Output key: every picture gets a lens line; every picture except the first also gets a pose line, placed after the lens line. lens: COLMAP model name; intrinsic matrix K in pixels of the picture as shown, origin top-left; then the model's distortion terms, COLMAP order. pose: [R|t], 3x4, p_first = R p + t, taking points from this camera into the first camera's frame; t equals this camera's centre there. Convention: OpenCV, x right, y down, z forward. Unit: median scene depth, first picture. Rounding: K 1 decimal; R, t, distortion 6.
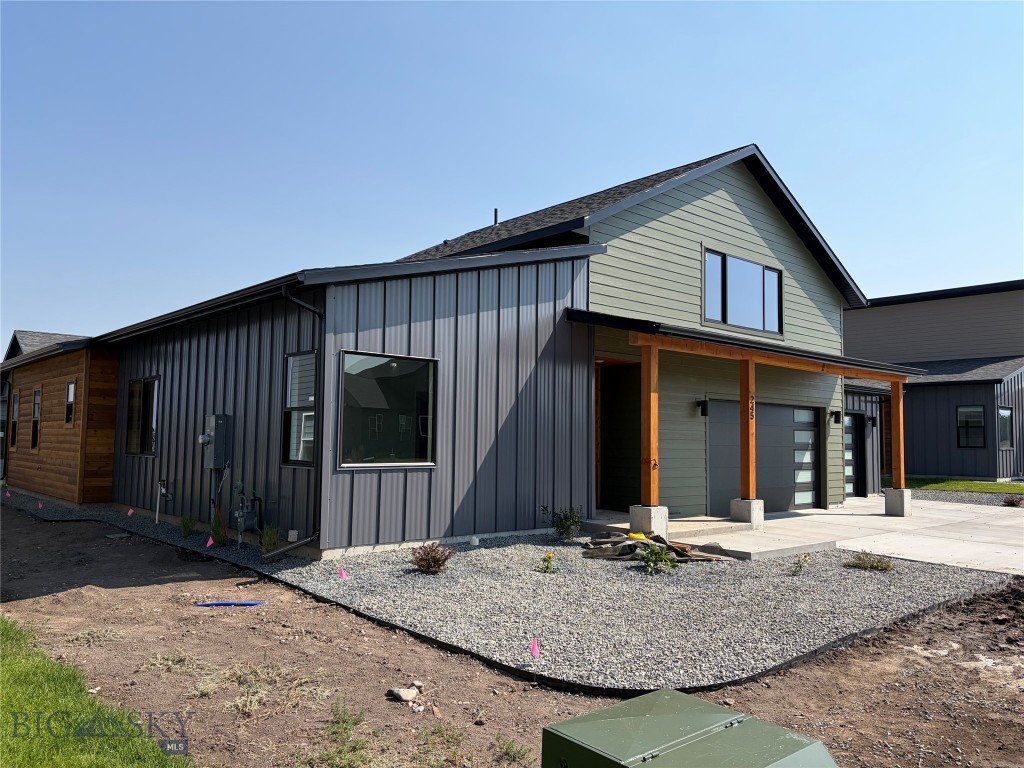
lens RADIAL K [[759.5, 0, 512.0], [0, 759.5, 384.0], [0, 0, 1]] dist [0.066404, -0.001691]
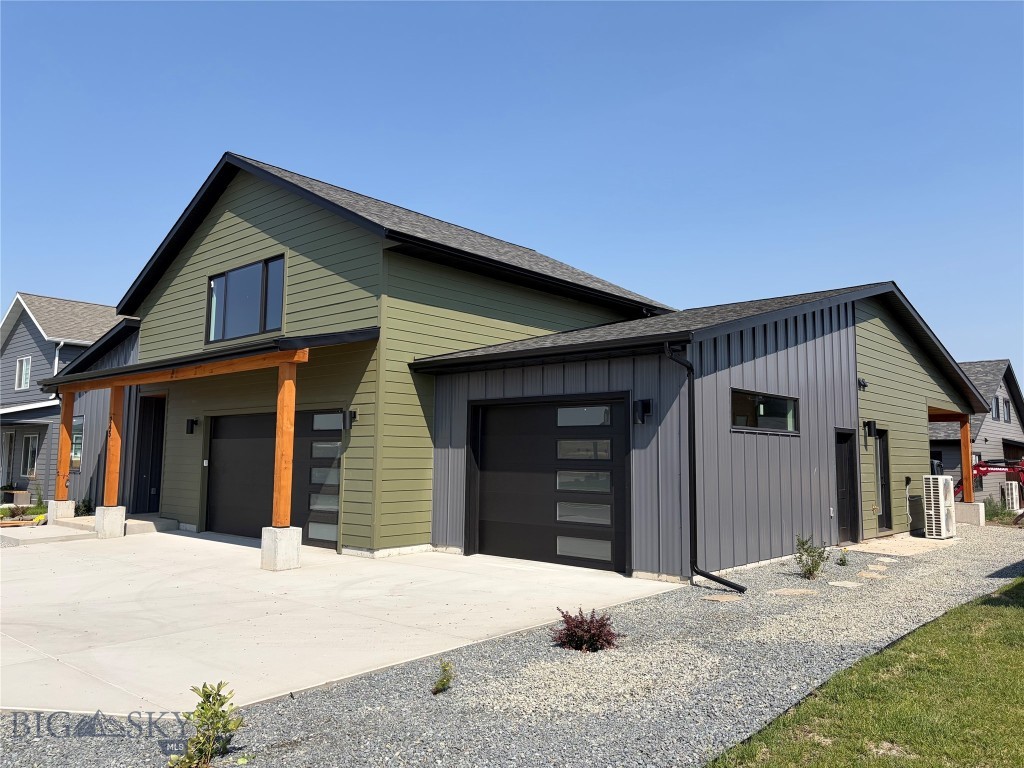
lens RADIAL K [[759.5, 0, 512.0], [0, 759.5, 384.0], [0, 0, 1]] dist [0.066404, -0.001691]
pose [[0.105032, -0.113824, -0.987933, 1.373276], [0.062432, 0.992223, -0.107681, 0.115611], [0.992507, -0.050369, 0.111322, 1.318956]]
